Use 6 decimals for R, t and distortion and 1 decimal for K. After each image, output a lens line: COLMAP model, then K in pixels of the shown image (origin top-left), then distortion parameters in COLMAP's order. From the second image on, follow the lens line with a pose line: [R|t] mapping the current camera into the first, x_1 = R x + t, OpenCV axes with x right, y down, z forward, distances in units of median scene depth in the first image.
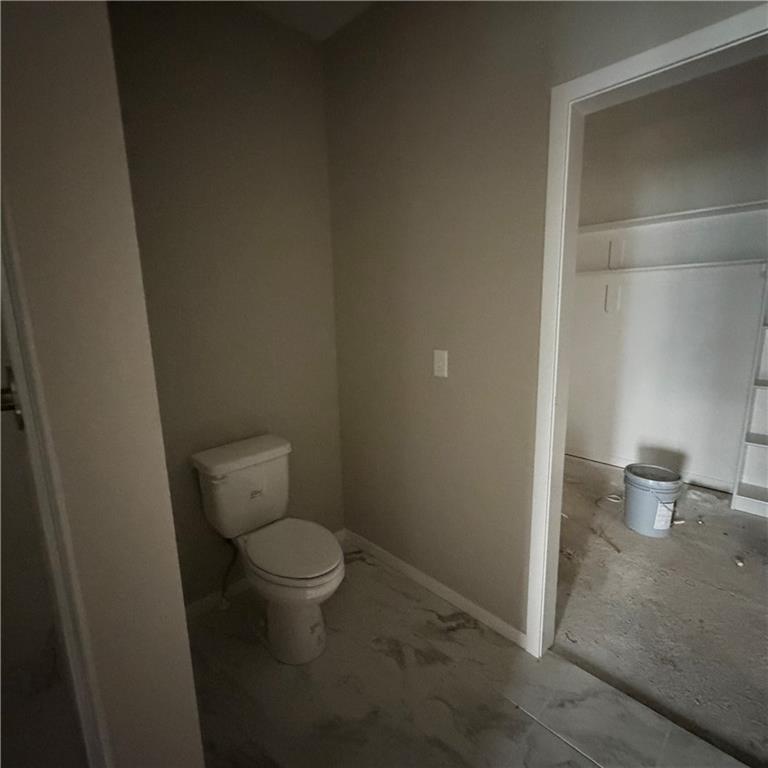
lens RADIAL K [[404.6, 0, 384.2], [0, 404.6, 386.9], [0, 0, 1]] dist [-0.003508, 0.000345]
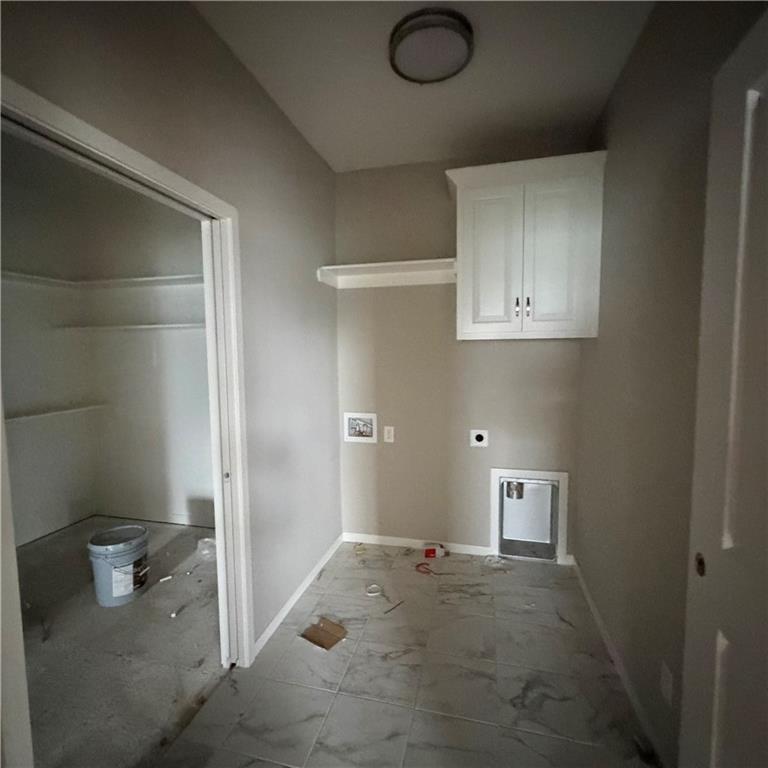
lens RADIAL K [[404.6, 0, 384.2], [0, 404.6, 386.9], [0, 0, 1]] dist [-0.003508, 0.000345]
pose [[0.851987, -0.032158, 0.522574, 0.654479], [0.088186, 0.992666, -0.082689, -0.003718], [-0.516083, 0.116534, 0.848574, -0.168763]]
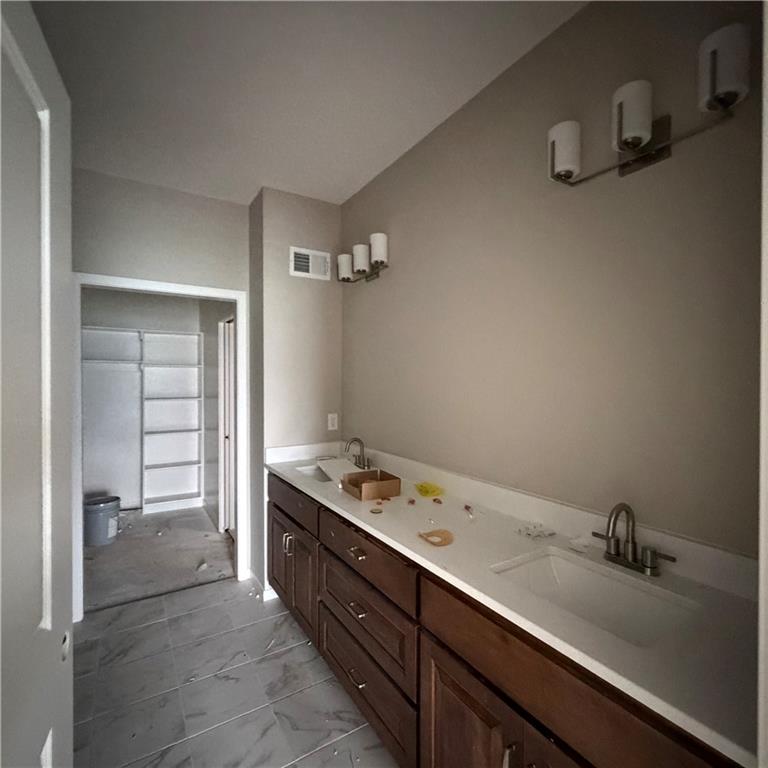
lens RADIAL K [[407.5, 0, 380.6], [0, 407.5, 383.5], [0, 0, 1]] dist [0.004147, 0.001659]
pose [[0.210559, 0.007405, 0.977553, -0.519335], [0.170929, 0.984288, -0.044273, 0.030094], [-0.962522, 0.176414, 0.205985, -0.319776]]
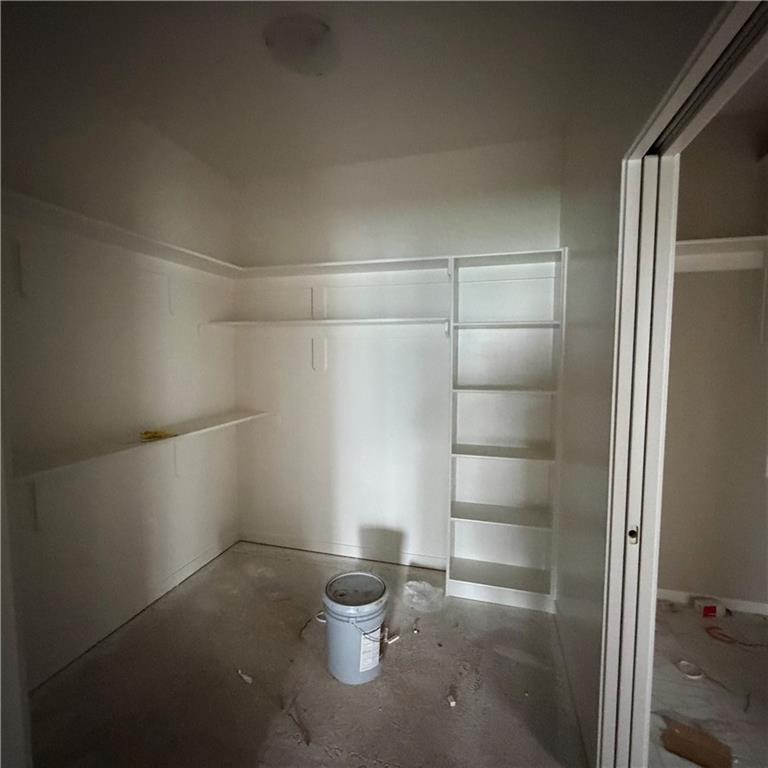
lens RADIAL K [[407.5, 0, 380.6], [0, 407.5, 383.5], [0, 0, 1]] dist [0.004147, 0.001659]
pose [[0.865583, -0.016291, 0.500501, 0.305865], [0.073061, 0.992884, -0.094035, -0.082601], [-0.495408, 0.117962, 0.860614, 0.259299]]
